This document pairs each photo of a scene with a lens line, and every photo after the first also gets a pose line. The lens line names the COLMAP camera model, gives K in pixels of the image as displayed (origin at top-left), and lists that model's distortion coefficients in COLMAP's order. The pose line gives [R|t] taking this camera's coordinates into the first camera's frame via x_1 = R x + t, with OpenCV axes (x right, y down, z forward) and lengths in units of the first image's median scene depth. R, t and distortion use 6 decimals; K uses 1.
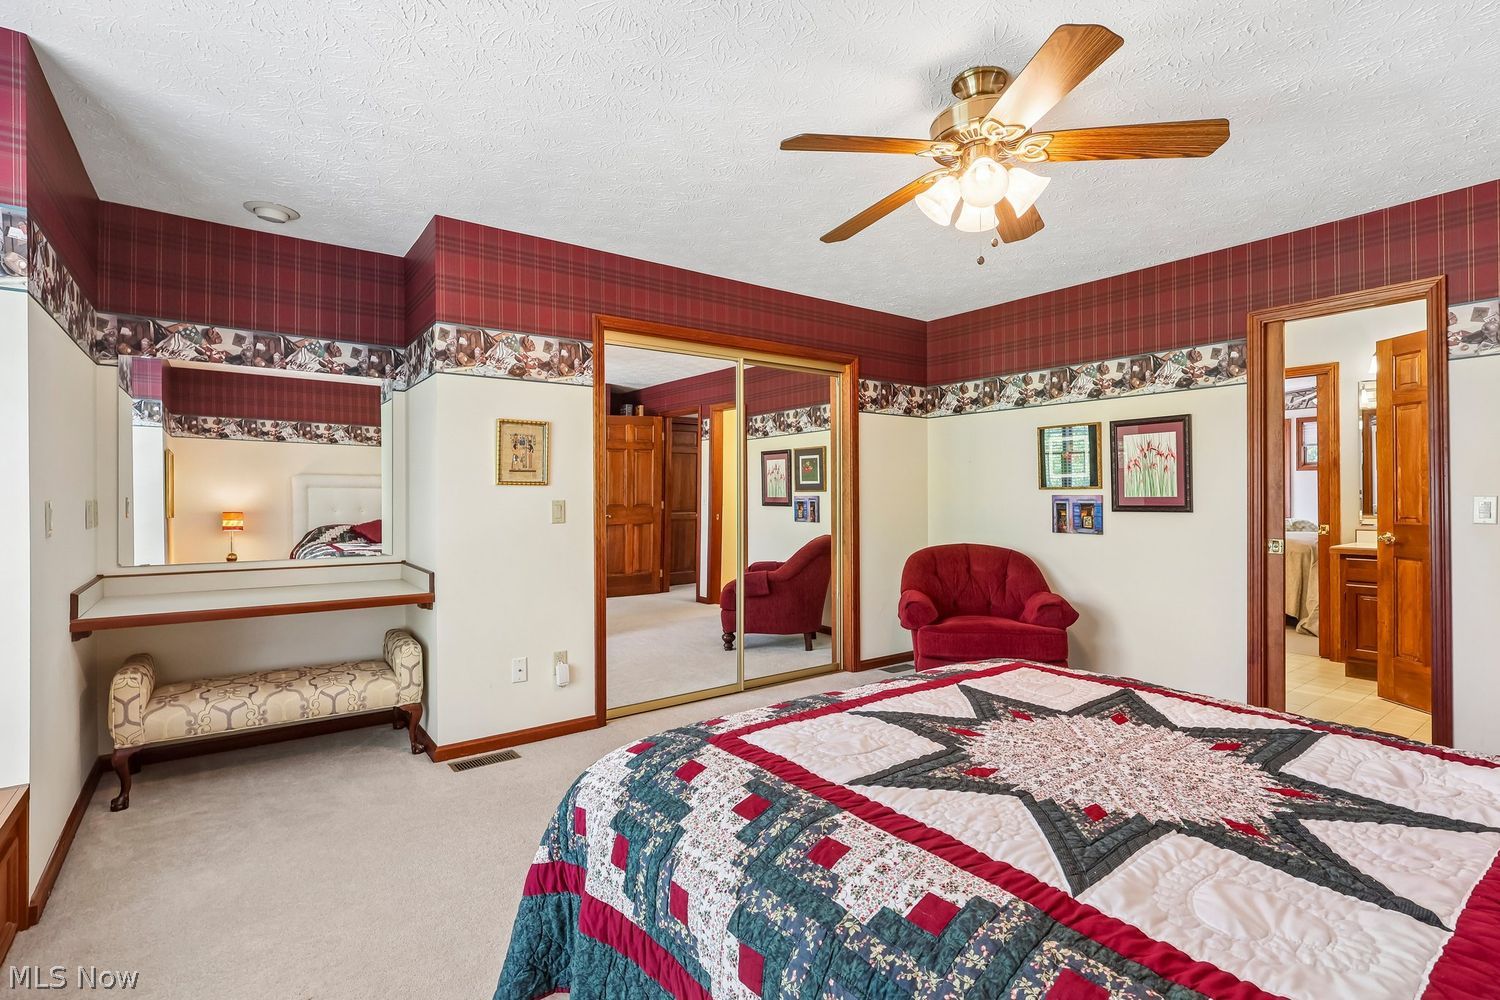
lens RADIAL K [[714.6, 0, 743.1], [0, 714.6, 505.0], [0, 0, 1]] dist [0.000763, 0.000299]
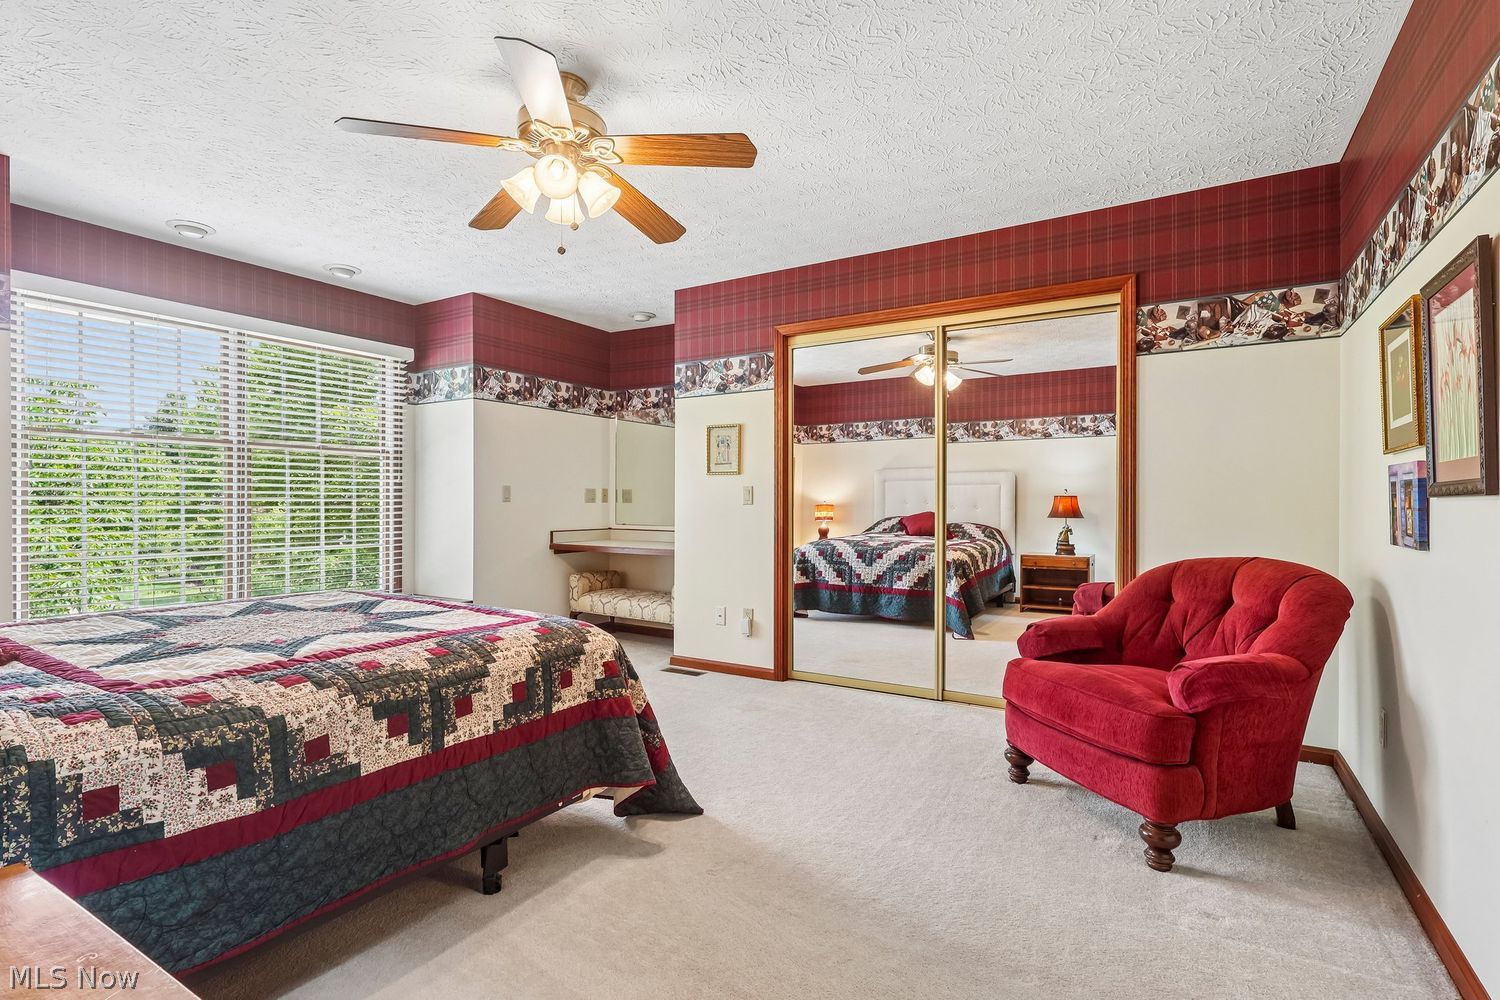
lens RADIAL K [[714.6, 0, 743.1], [0, 714.6, 505.0], [0, 0, 1]] dist [0.000763, 0.000299]
pose [[0.381645, 0.017520, -0.924143, 0.876776], [-0.004742, 0.999844, 0.016997, 0.004898], [0.924297, -0.002105, 0.381669, 0.516515]]
